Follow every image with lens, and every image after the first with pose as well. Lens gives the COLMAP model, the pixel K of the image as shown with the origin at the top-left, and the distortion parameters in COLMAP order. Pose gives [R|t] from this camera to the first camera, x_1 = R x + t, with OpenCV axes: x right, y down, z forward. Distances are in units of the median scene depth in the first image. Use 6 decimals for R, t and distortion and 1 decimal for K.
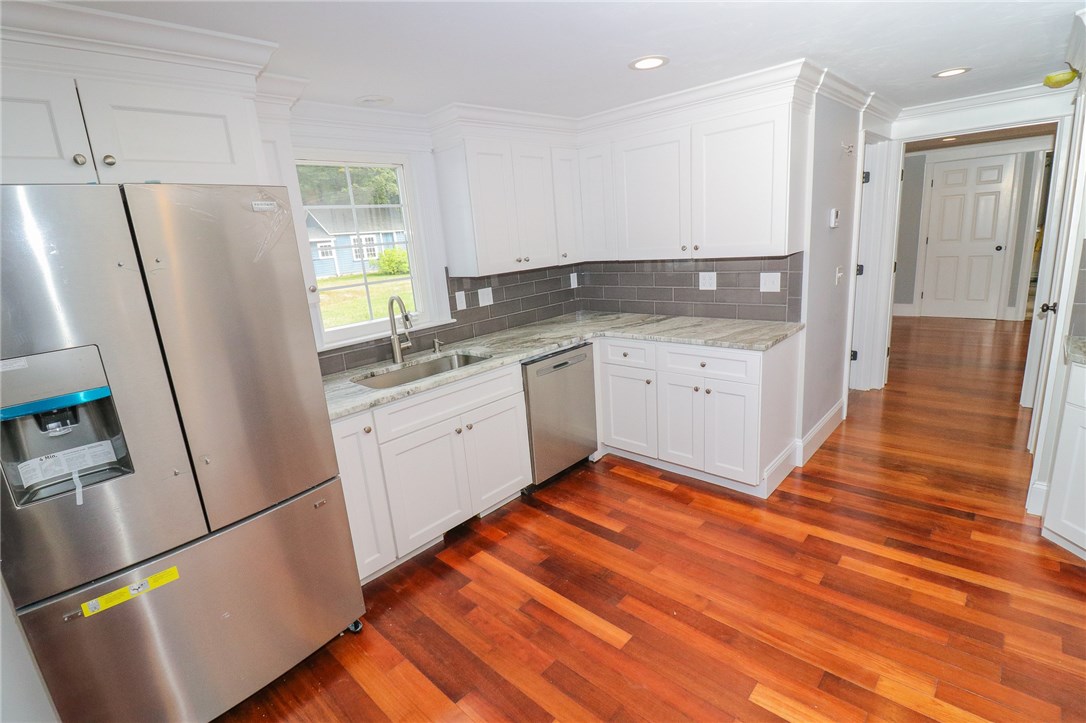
lens RADIAL K [[507.5, 0, 541.2], [0, 507.5, 363.0], [0, 0, 1]] dist [-0.027154, -0.002693]
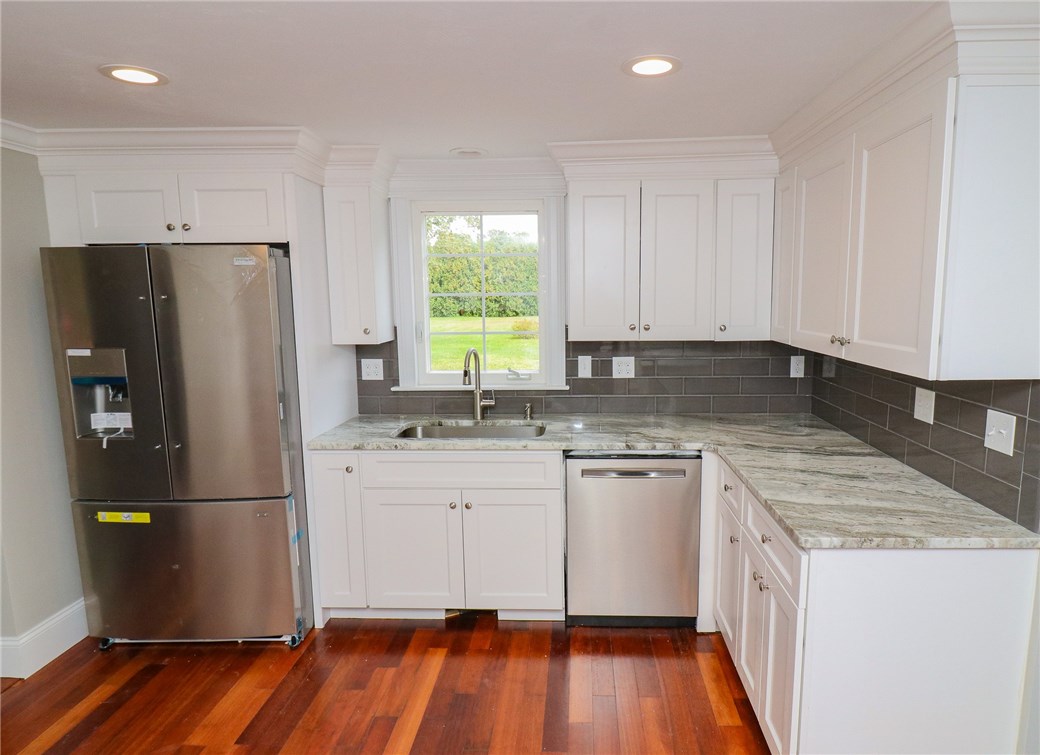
lens RADIAL K [[616.6, 0, 520.2], [0, 616.6, 377.9], [0, 0, 1]] dist [0.009121, 0.000218]
pose [[0.656349, 0.173296, -0.734285, 0.590480], [-0.224362, 0.974064, 0.029337, -0.126163], [0.720325, 0.145491, 0.678207, 0.268586]]
